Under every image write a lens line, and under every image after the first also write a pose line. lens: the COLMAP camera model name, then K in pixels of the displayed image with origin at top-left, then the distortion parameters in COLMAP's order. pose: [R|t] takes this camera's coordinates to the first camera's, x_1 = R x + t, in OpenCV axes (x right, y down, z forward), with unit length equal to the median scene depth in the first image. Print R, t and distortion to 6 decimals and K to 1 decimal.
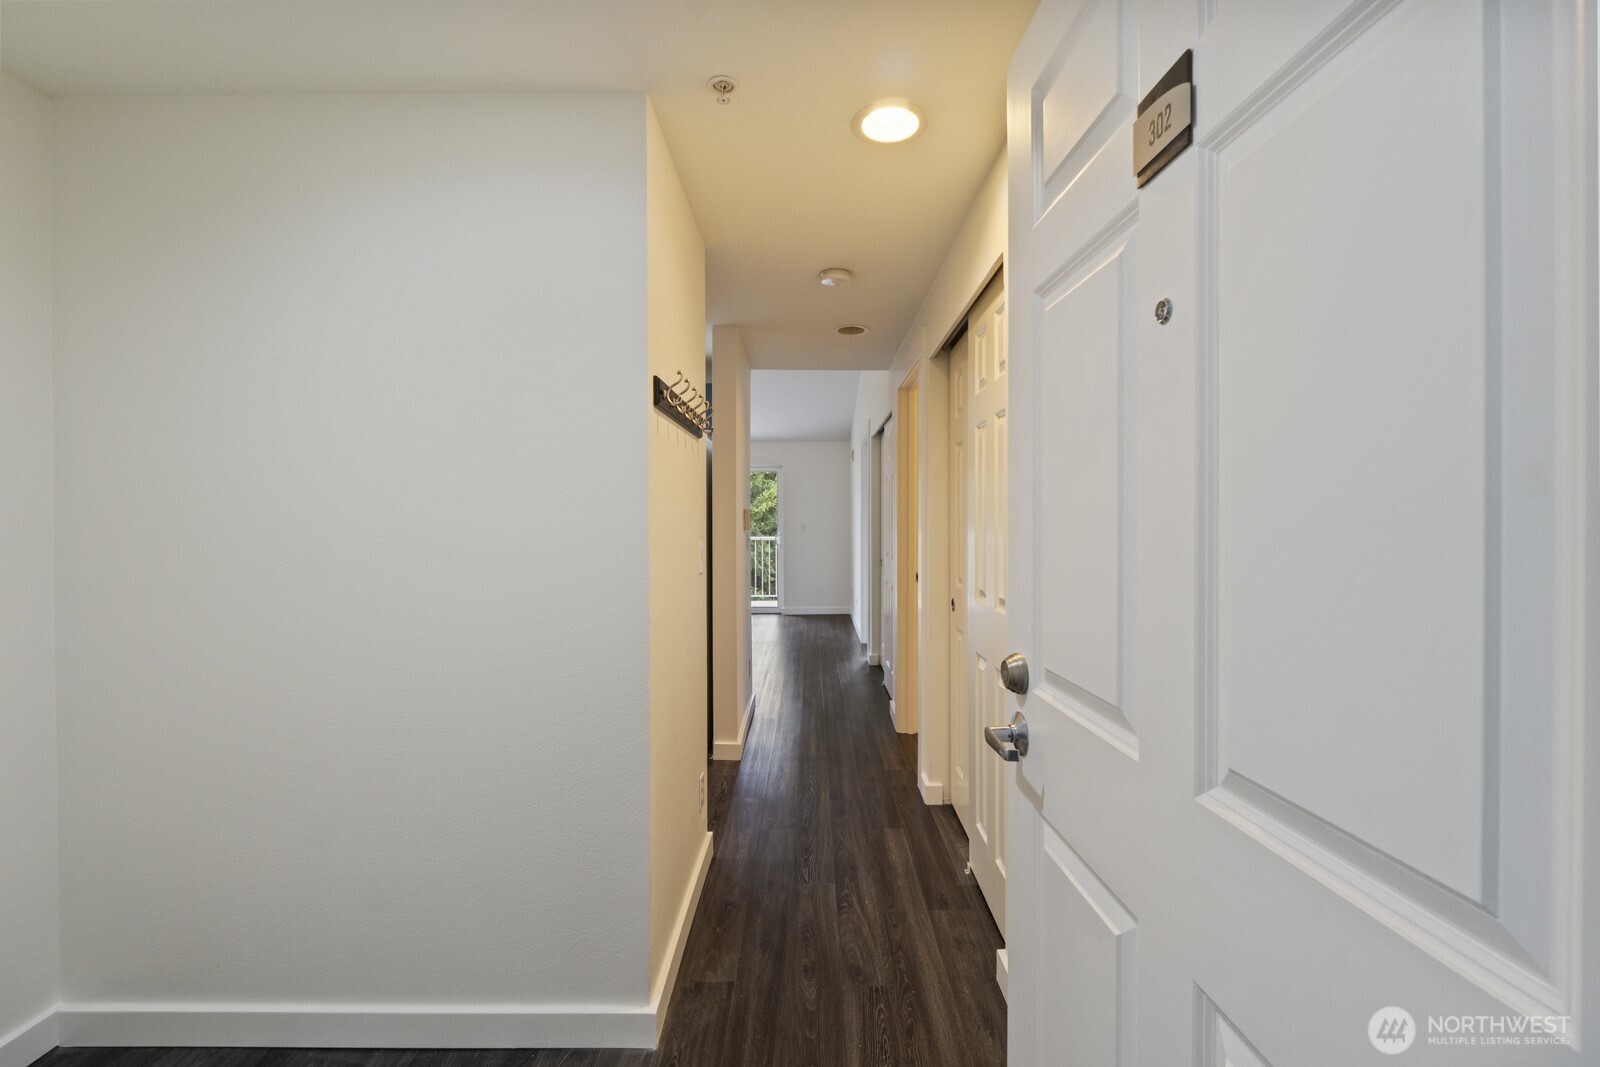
lens RADIAL K [[671.5, 0, 808.6], [0, 671.5, 525.4], [0, 0, 1]] dist [-0.001528, -0.000245]
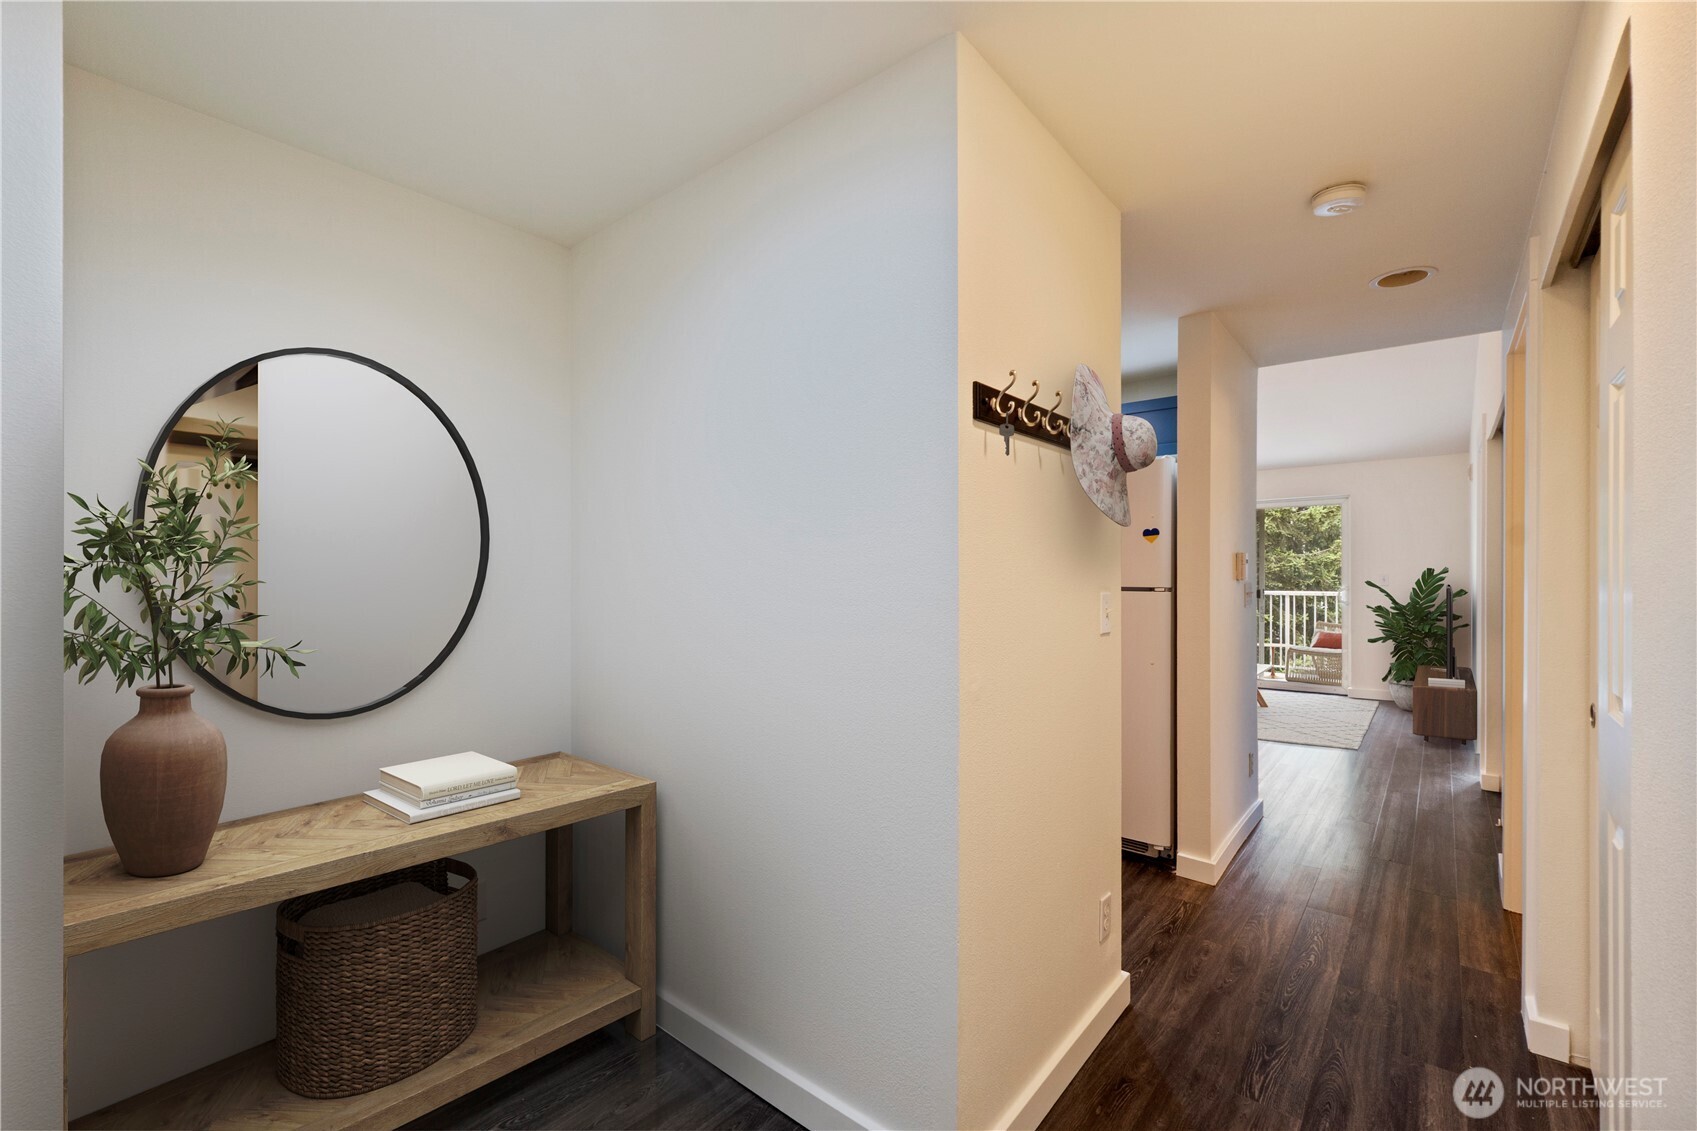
lens RADIAL K [[714.1, 0, 855.0], [0, 714.1, 574.2], [0, 0, 1]] dist [-0.003455, -0.000547]
pose [[0.772131, 0.000659, -0.635463, 0.120333], [-0.002749, 0.999994, -0.002302, 0.003736], [0.635457, 0.003524, 0.772128, 0.156914]]
